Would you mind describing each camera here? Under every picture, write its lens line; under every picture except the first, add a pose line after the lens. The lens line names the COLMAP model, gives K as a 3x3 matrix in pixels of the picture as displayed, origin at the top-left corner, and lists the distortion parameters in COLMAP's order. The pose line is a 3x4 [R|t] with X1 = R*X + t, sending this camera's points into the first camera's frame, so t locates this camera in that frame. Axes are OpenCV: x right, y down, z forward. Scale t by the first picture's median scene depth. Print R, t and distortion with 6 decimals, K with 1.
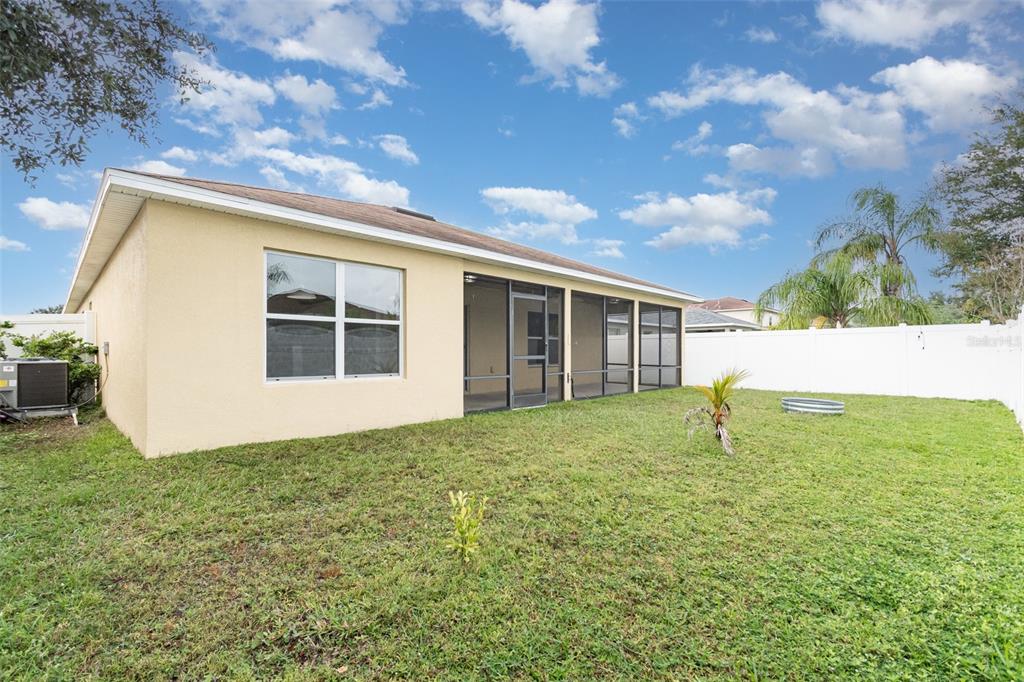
lens RADIAL K [[460.8, 0, 496.1], [0, 460.8, 359.0], [0, 0, 1]] dist [0.000071, -0.000523]
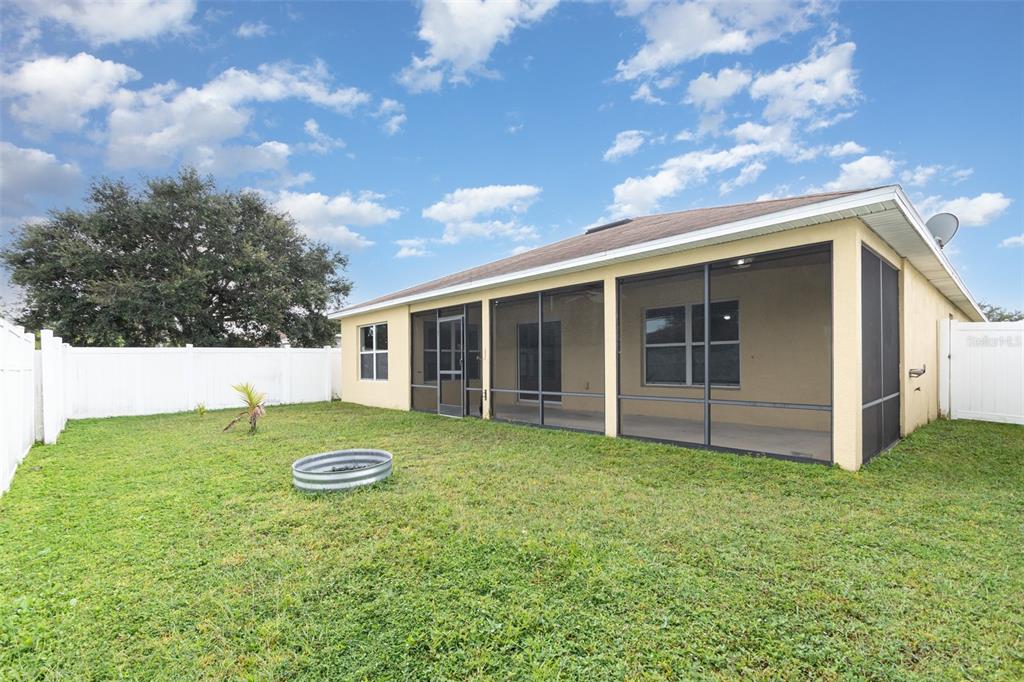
lens RADIAL K [[460.8, 0, 496.1], [0, 460.8, 359.0], [0, 0, 1]] dist [0.000071, -0.000523]
pose [[-0.068971, -0.014744, -0.997510, 1.119107], [-0.009335, 0.999857, -0.014133, -0.019151], [0.997575, 0.008337, -0.069099, 1.115488]]
